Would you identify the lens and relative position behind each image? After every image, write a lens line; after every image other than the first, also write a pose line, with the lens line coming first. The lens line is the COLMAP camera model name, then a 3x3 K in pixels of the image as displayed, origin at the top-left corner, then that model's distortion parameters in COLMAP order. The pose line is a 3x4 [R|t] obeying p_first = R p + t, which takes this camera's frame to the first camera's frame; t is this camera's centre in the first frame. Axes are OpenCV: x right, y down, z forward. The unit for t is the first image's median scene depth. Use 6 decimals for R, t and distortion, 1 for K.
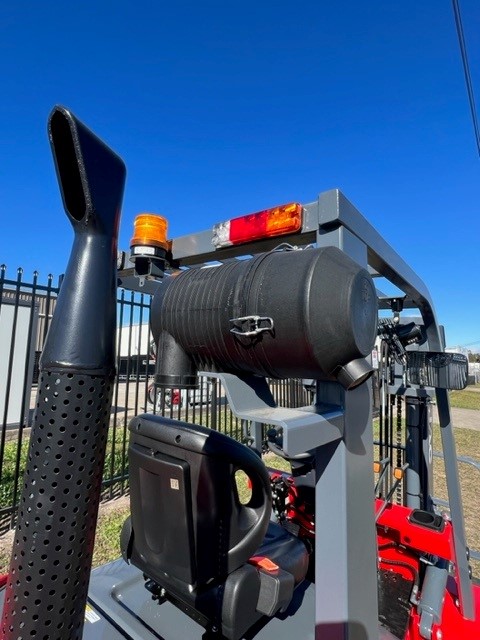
lens RADIAL K [[338.6, 0, 240.0], [0, 338.6, 320.0], [0, 0, 1]] dist [-0.001016, 0.000325]
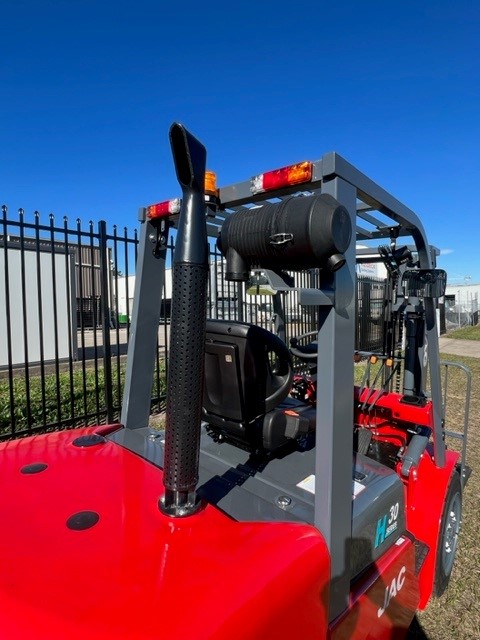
lens RADIAL K [[338.6, 0, 240.0], [0, 338.6, 320.0], [0, 0, 1]] dist [-0.001016, 0.000325]
pose [[0.997523, -0.023913, -0.066144, -0.039768], [0.034618, 0.985557, 0.165768, 0.068552], [0.061225, -0.167647, 0.983944, -0.467064]]
